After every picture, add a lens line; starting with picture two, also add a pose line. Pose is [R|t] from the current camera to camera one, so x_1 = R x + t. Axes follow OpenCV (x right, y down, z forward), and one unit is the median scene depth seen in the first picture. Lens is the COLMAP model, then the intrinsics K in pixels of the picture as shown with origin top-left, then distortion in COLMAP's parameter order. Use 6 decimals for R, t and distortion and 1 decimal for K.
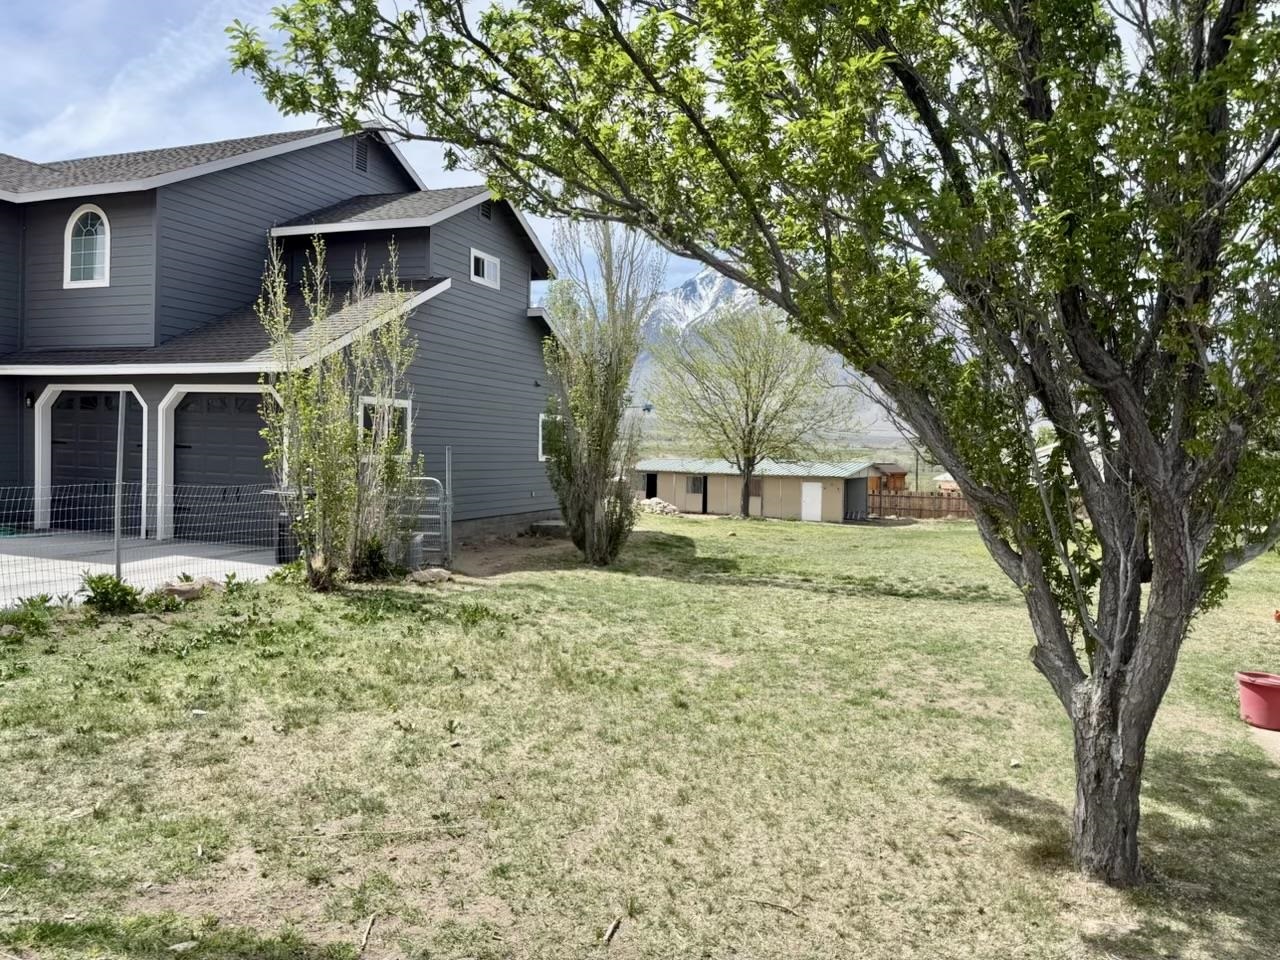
lens RADIAL K [[927.8, 0, 613.3], [0, 927.8, 481.9], [0, 0, 1]] dist [0.081101, -0.076481]
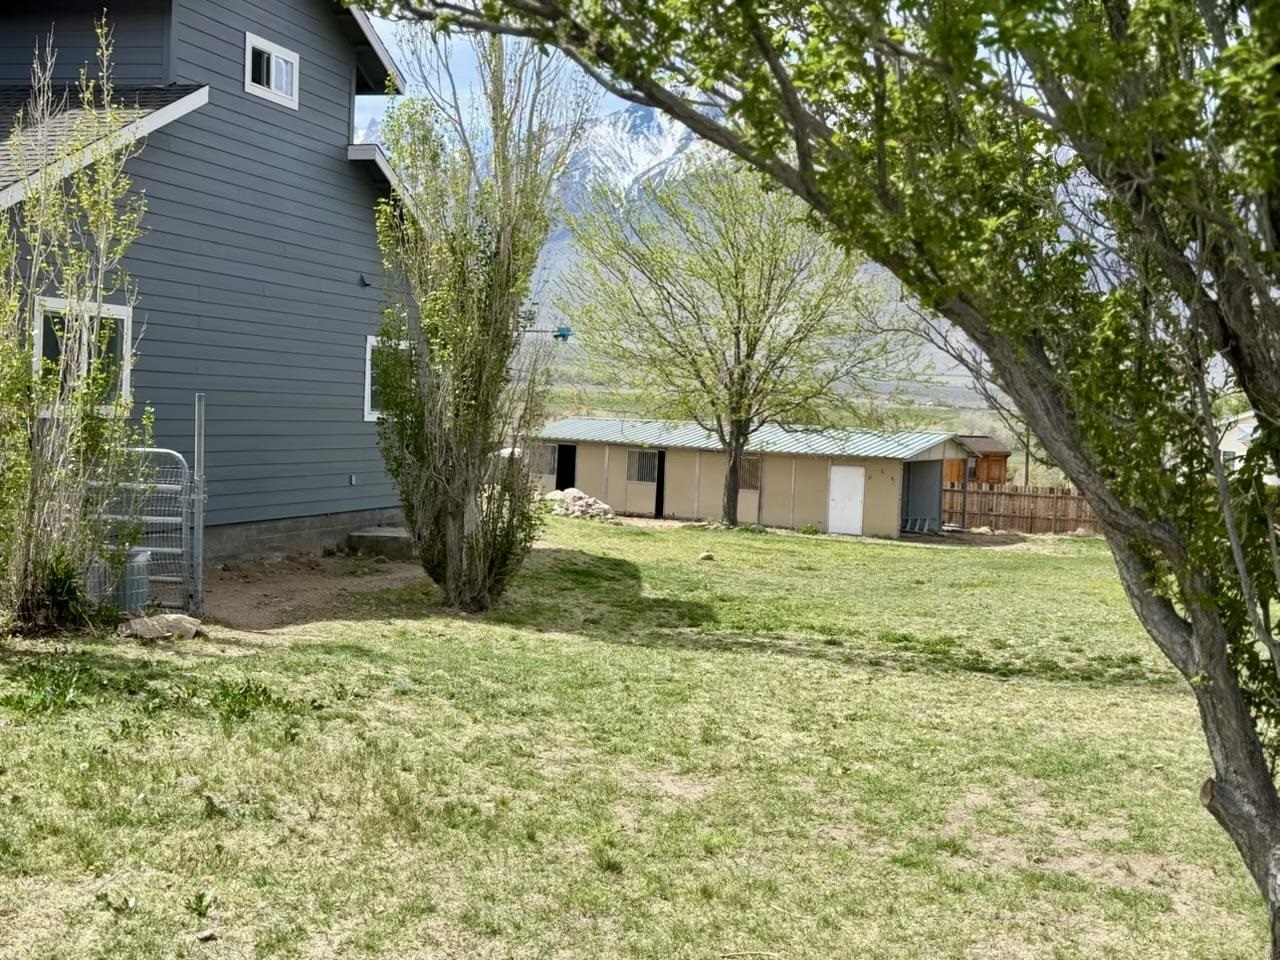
lens RADIAL K [[1653.8, 0, 608.9], [0, 1653.8, 492.8], [0, 0, 1]] dist [0.089429, 0.000000]
pose [[0.997496, 0.020746, 0.067614, -0.000933], [-0.022192, 0.999539, 0.020705, -0.007806], [-0.067153, -0.022154, 0.997497, -0.007955]]
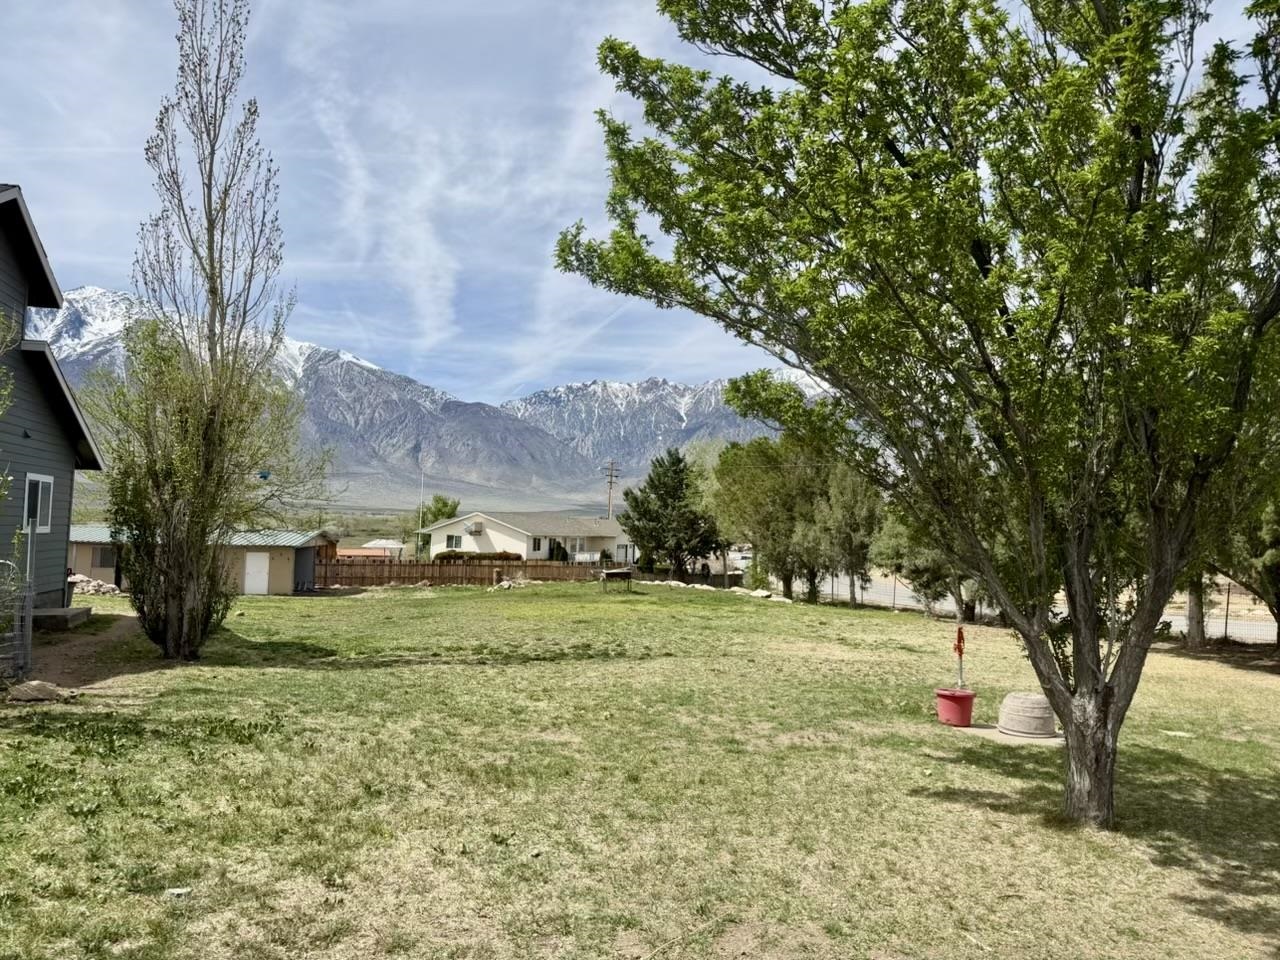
lens RADIAL K [[927.8, 0, 670.8], [0, 927.8, 447.1], [0, 0, 1]] dist [0.081101, -0.076481]
pose [[0.769727, 0.057844, 0.635747, -0.430396], [0.010369, 0.994622, -0.103051, -0.017273], [-0.638289, 0.085914, 0.764988, 0.096006]]
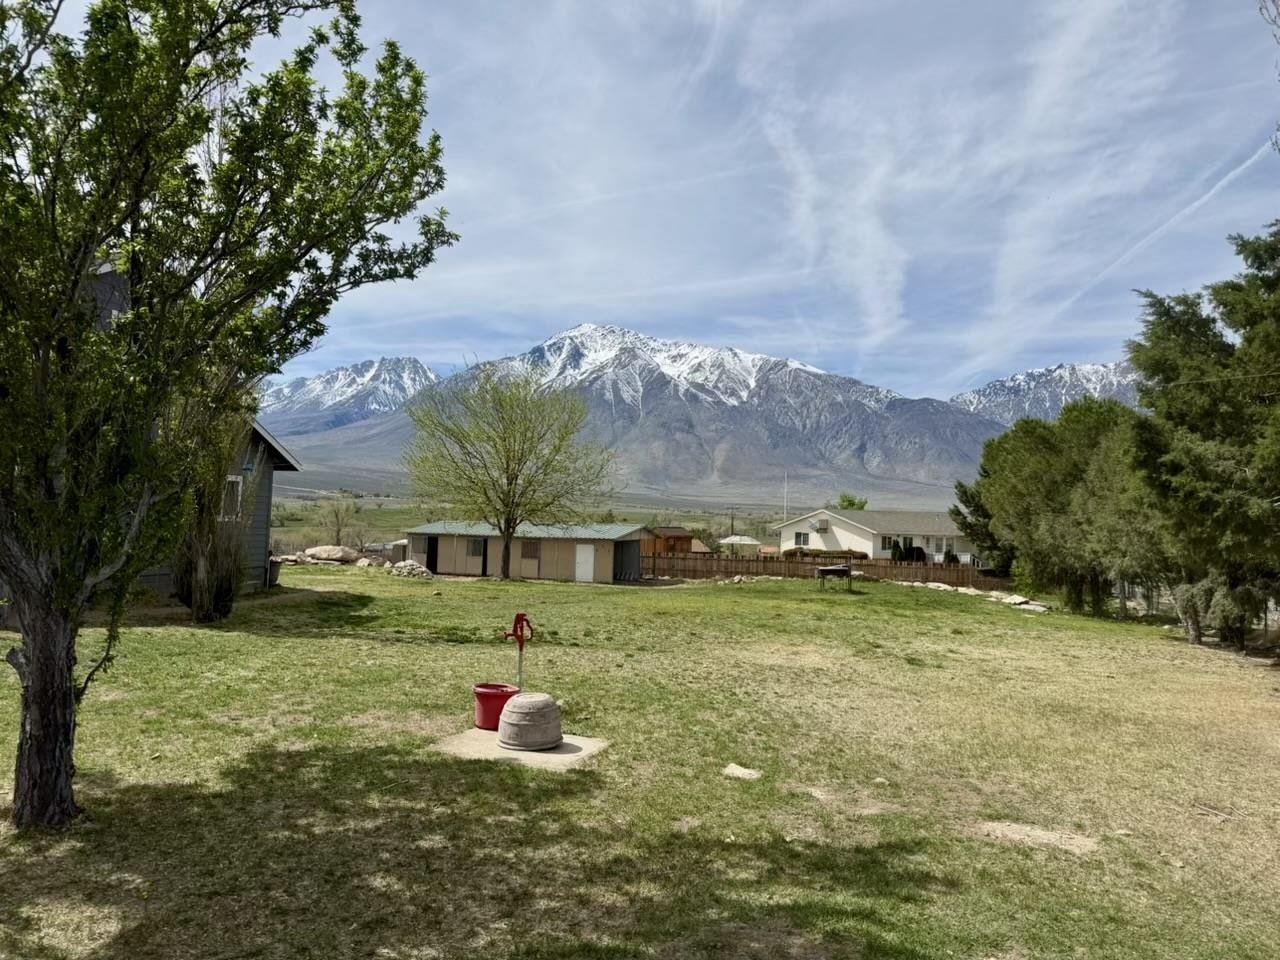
lens RADIAL K [[927.8, 0, 622.3], [0, 927.8, 509.0], [0, 0, 1]] dist [0.081101, -0.076481]
pose [[0.985456, 0.006689, 0.169801, 0.475686], [0.000150, 0.999190, -0.040230, 0.012363], [-0.169932, 0.039670, 0.984657, -0.201075]]
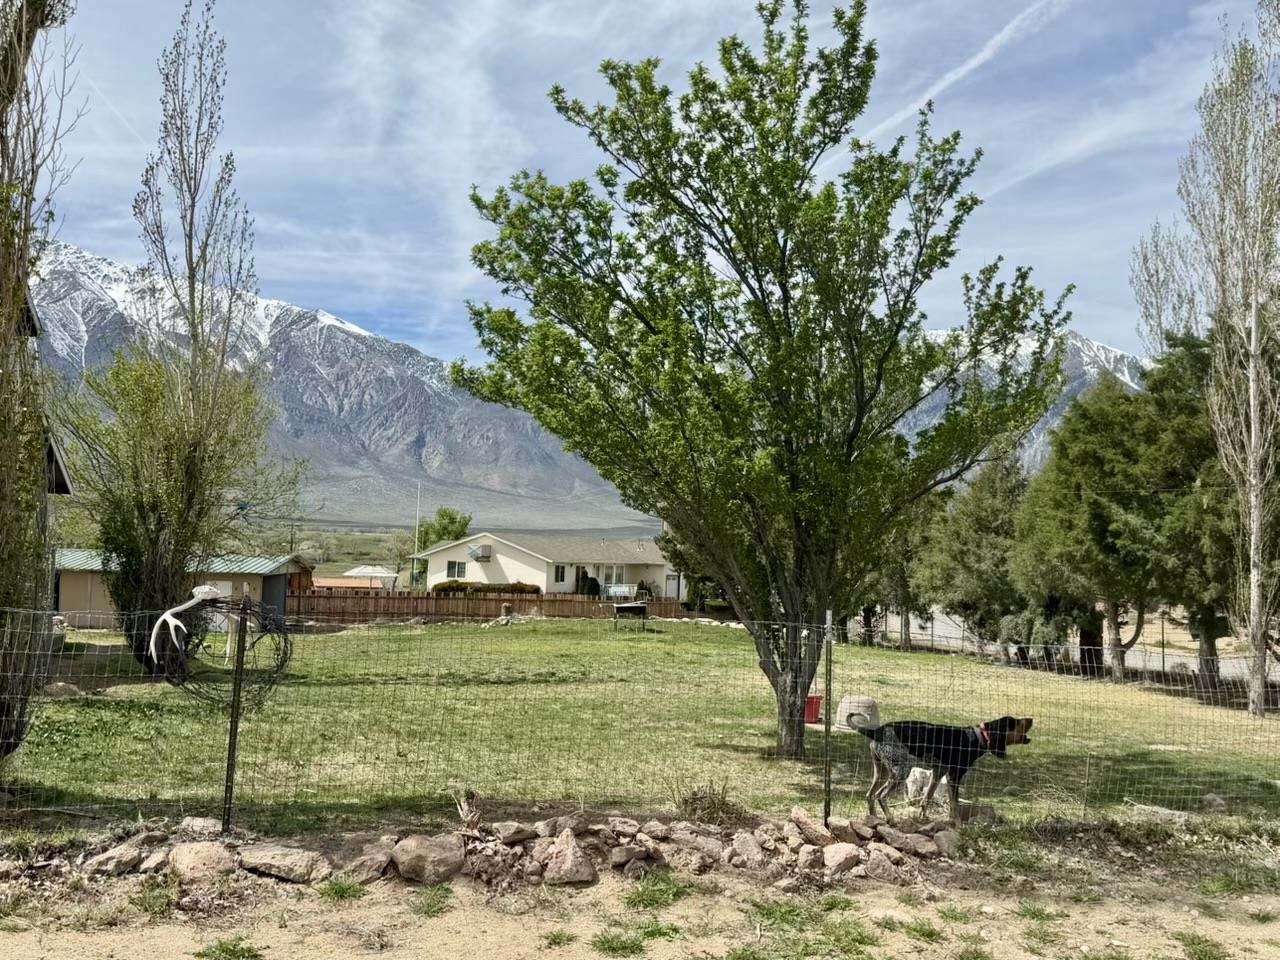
lens RADIAL K [[1285.5, 0, 676.0], [0, 1285.5, 439.8], [0, 0, 1]] dist [0.086758, 0.000000]
pose [[0.812300, 0.057434, 0.580405, -0.680440], [0.003920, 0.994580, -0.103904, -0.013620], [-0.583226, 0.086676, 0.807672, -0.623090]]
